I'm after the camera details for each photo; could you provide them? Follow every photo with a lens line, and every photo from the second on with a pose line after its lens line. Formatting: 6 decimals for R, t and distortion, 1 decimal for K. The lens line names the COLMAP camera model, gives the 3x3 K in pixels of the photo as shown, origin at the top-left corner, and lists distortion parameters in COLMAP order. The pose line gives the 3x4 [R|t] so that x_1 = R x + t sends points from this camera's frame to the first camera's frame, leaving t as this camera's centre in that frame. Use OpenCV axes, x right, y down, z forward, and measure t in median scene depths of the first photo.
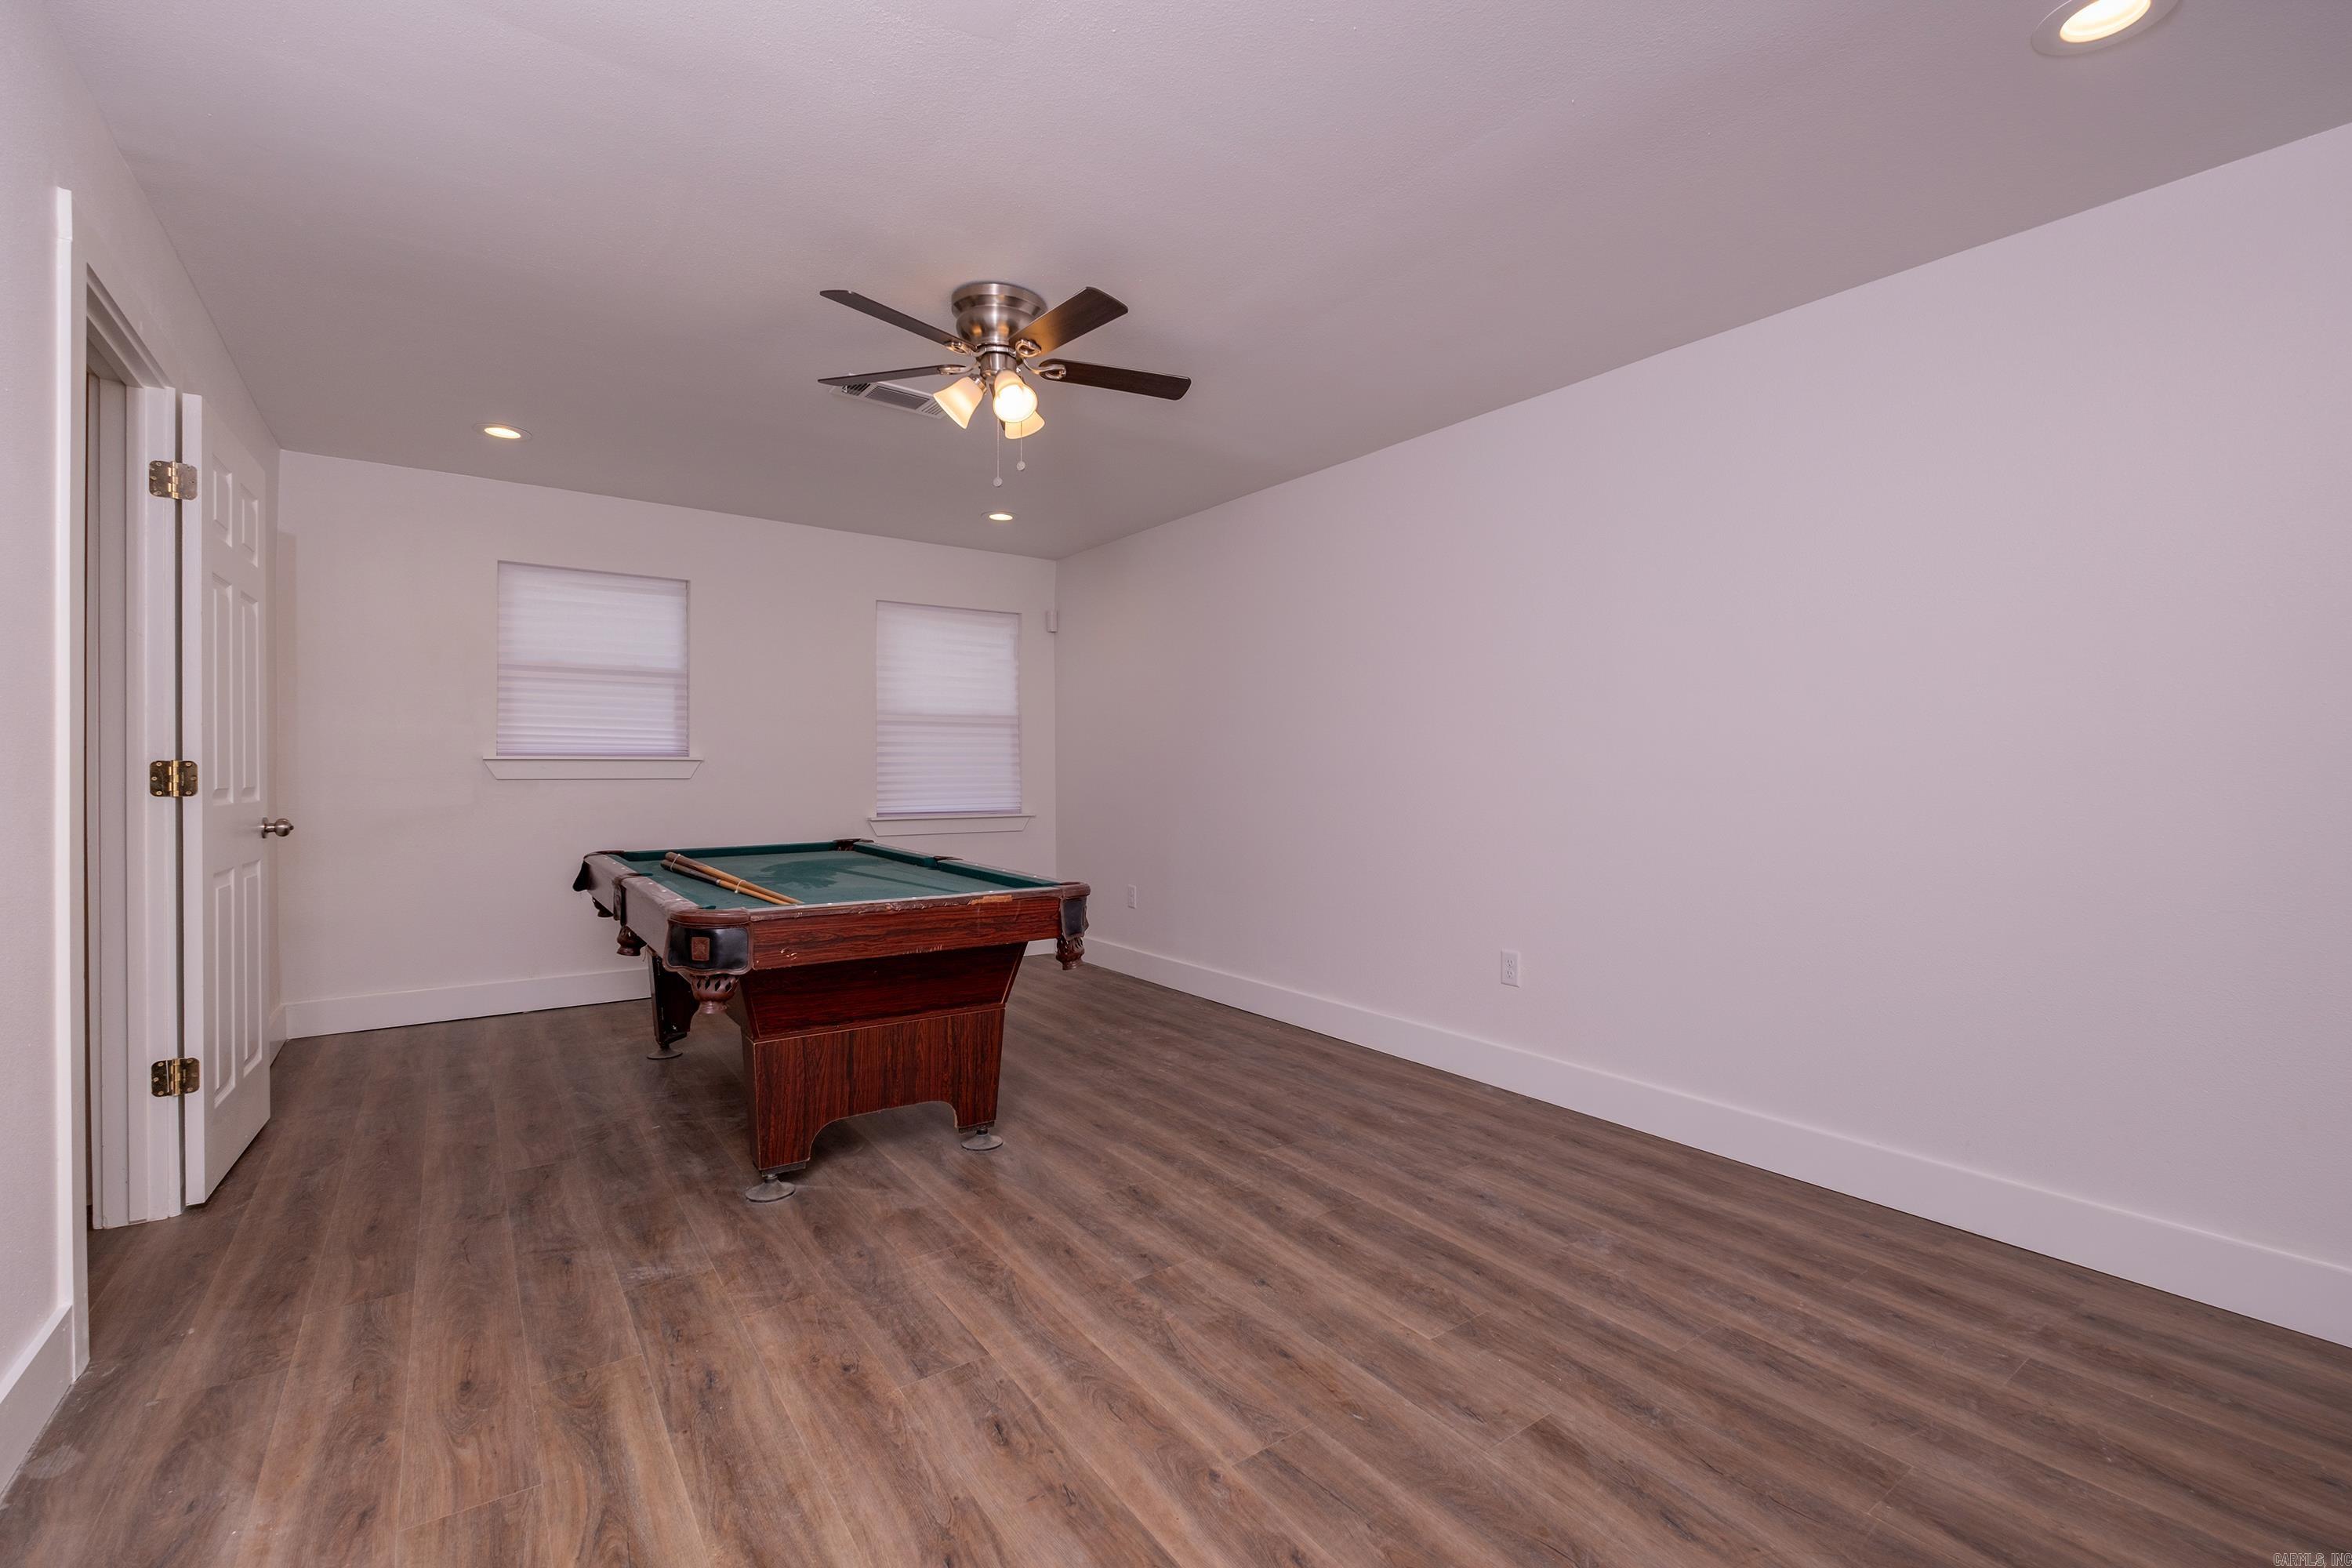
lens RADIAL K [[1012.5, 0, 1188.0], [0, 1012.5, 772.1], [0, 0, 1]] dist [0.001237, -0.003017]
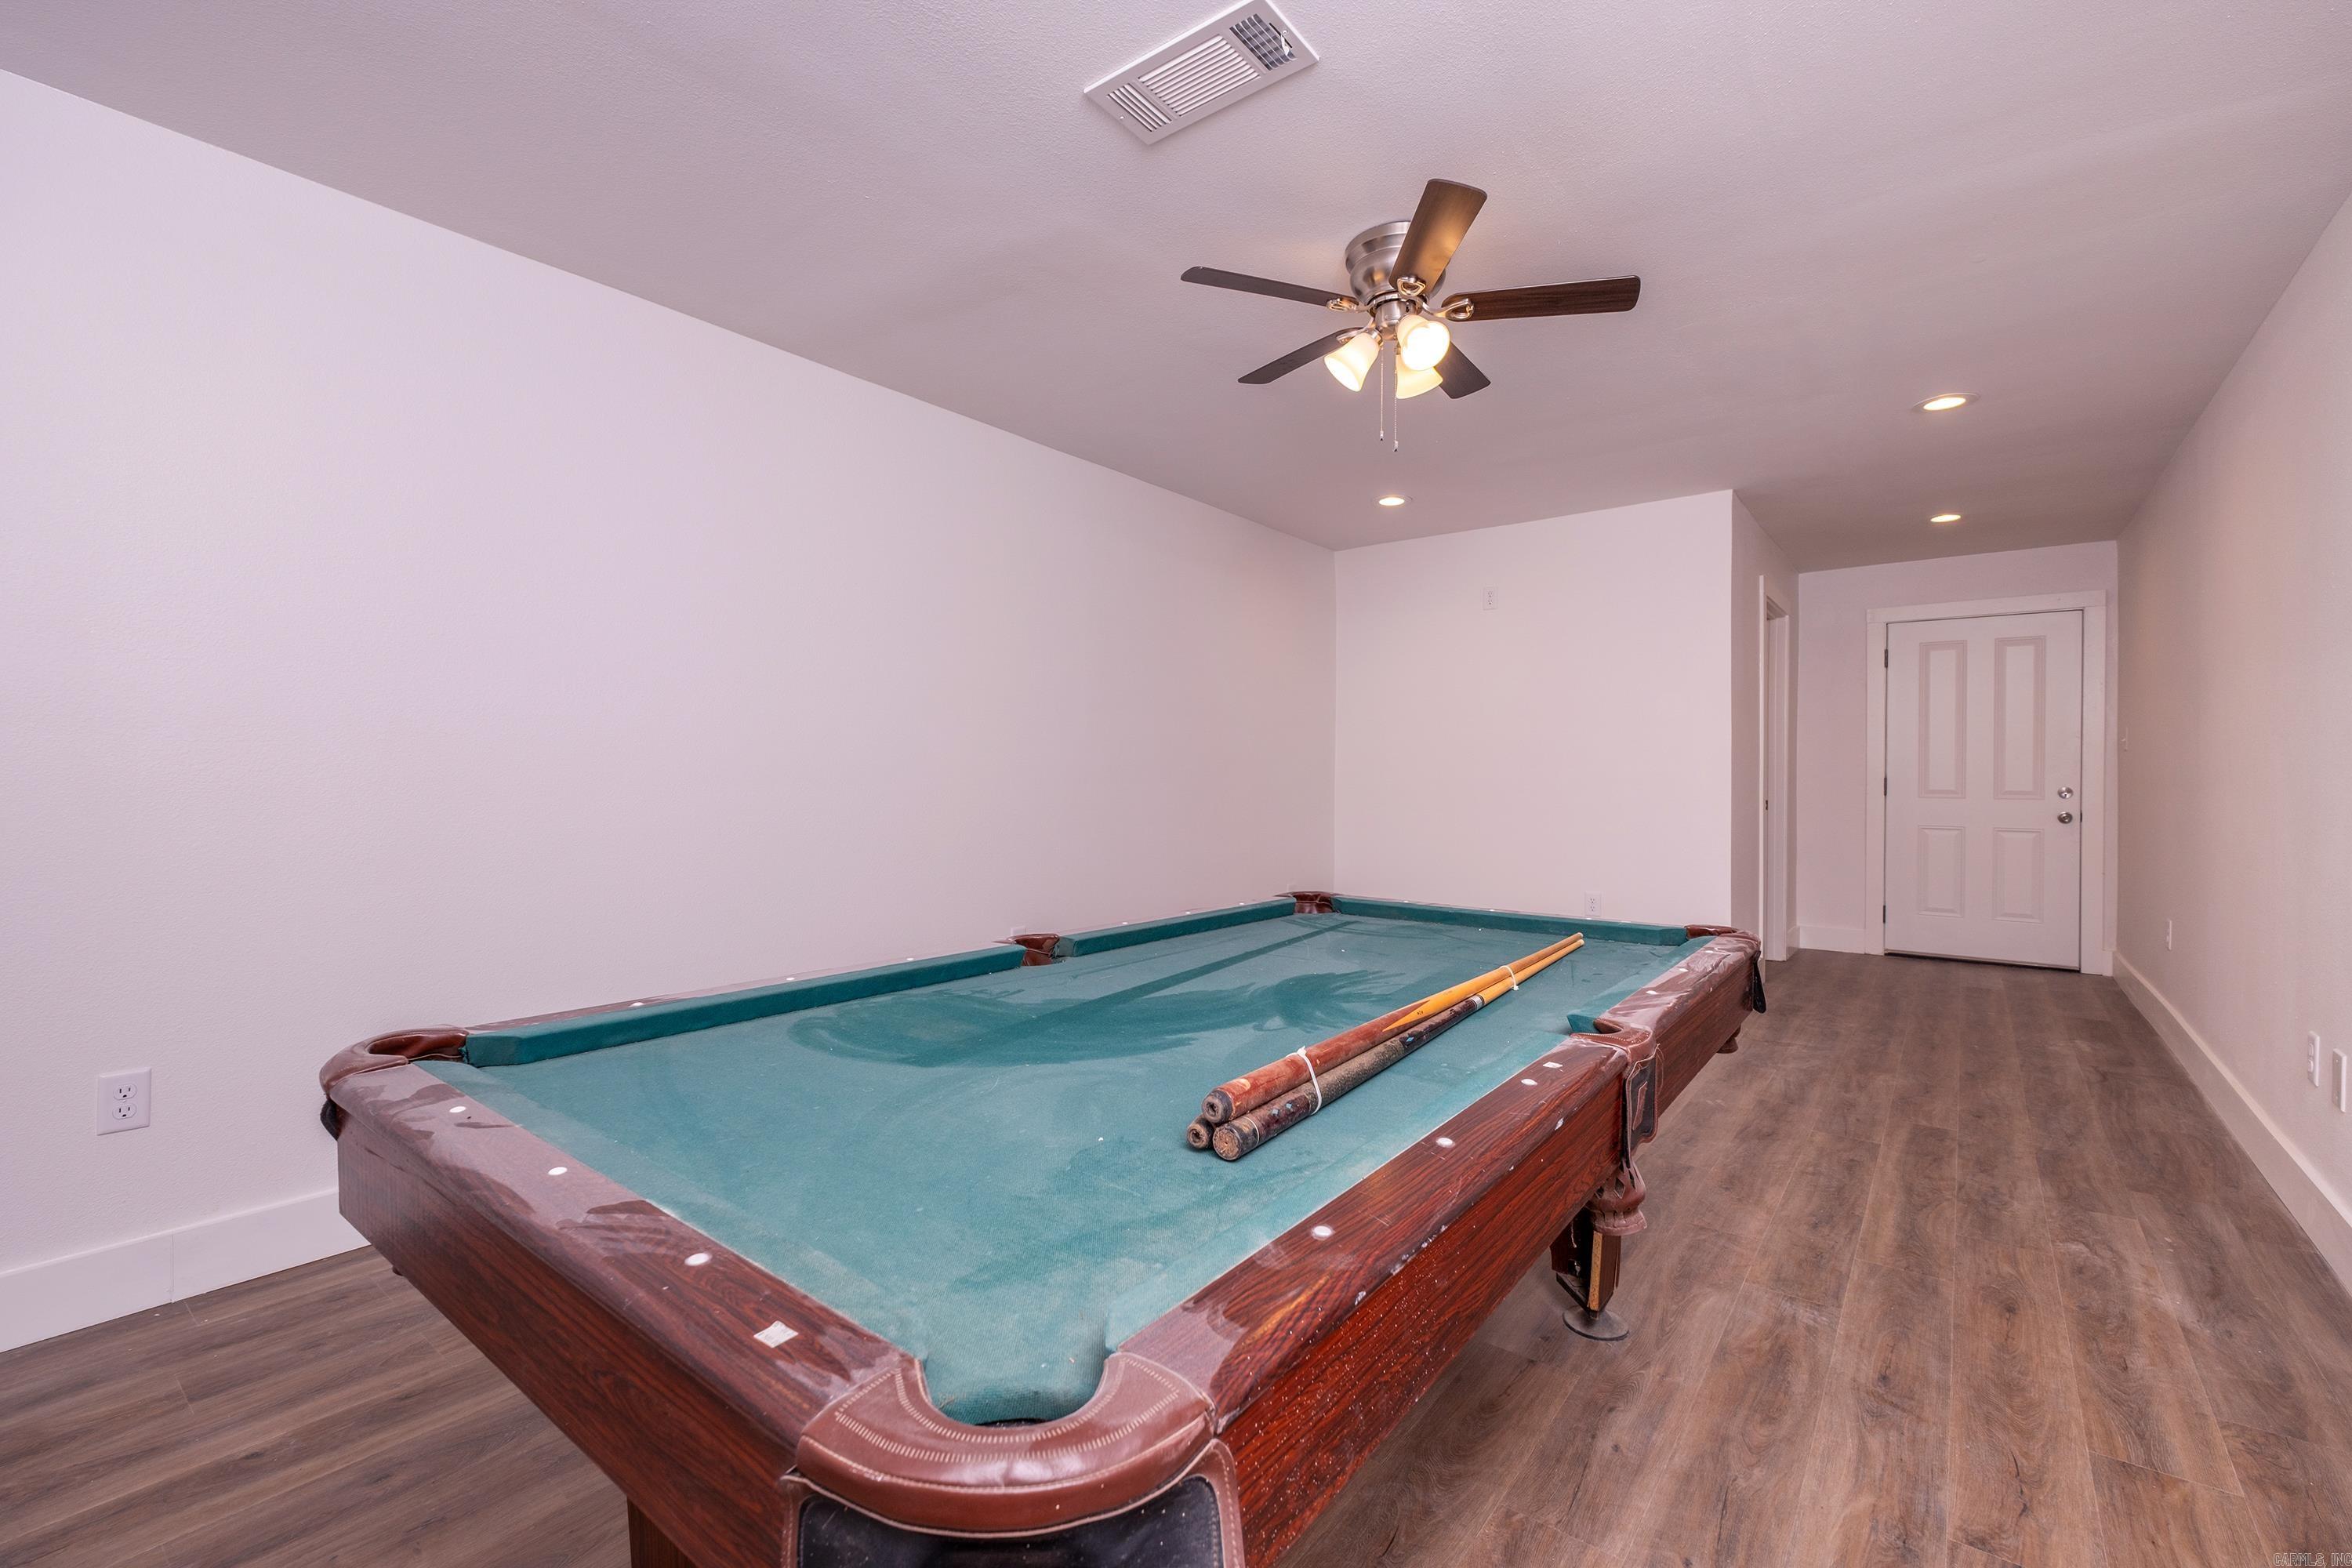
lens RADIAL K [[1012.5, 0, 1181.5], [0, 1012.5, 771.6], [0, 0, 1]] dist [0.001237, -0.003017]
pose [[-0.281344, -0.000133, 0.959607, -1.129964], [-0.004313, 0.999990, -0.001126, 0.003932], [-0.959597, -0.004456, -0.281342, 1.623918]]
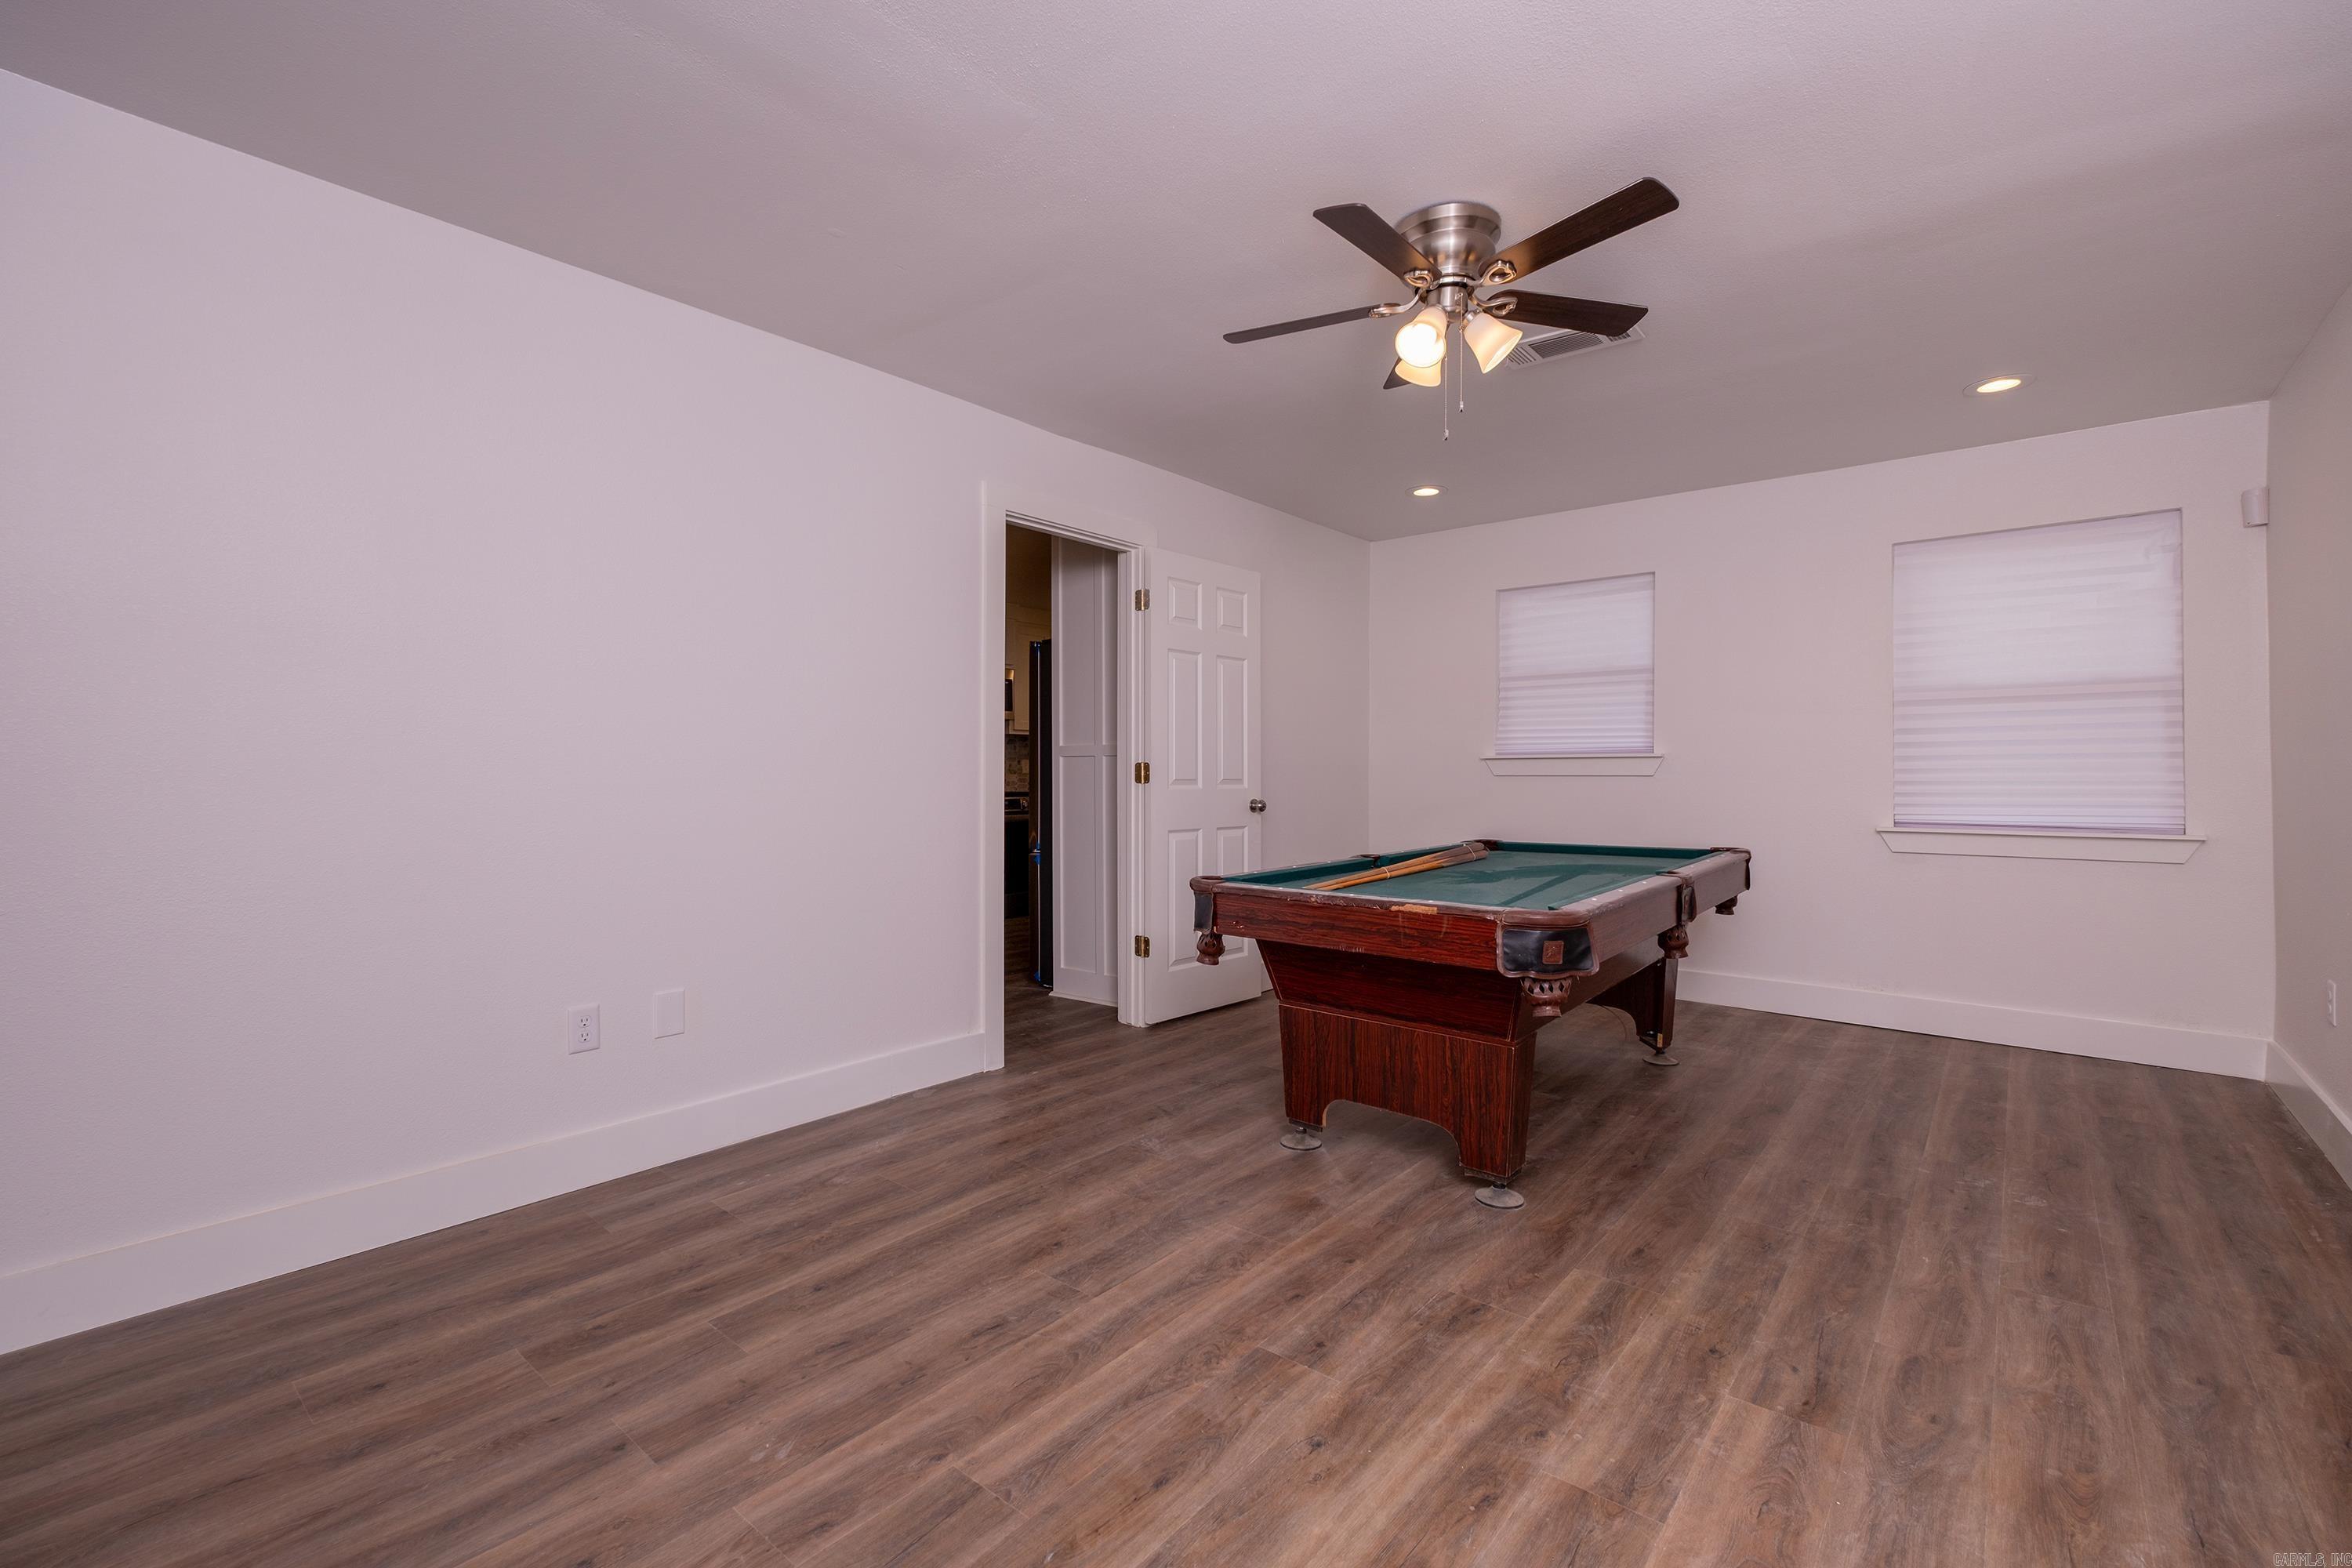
lens RADIAL K [[1012.5, 0, 1163.5], [0, 1012.5, 772.4], [0, 0, 1]] dist [0.001237, -0.003017]
pose [[0.236492, 0.000100, -0.971634, 0.686918], [0.000838, 1.000000, 0.000307, 0.005204], [0.971633, -0.000887, 0.236491, 0.631357]]
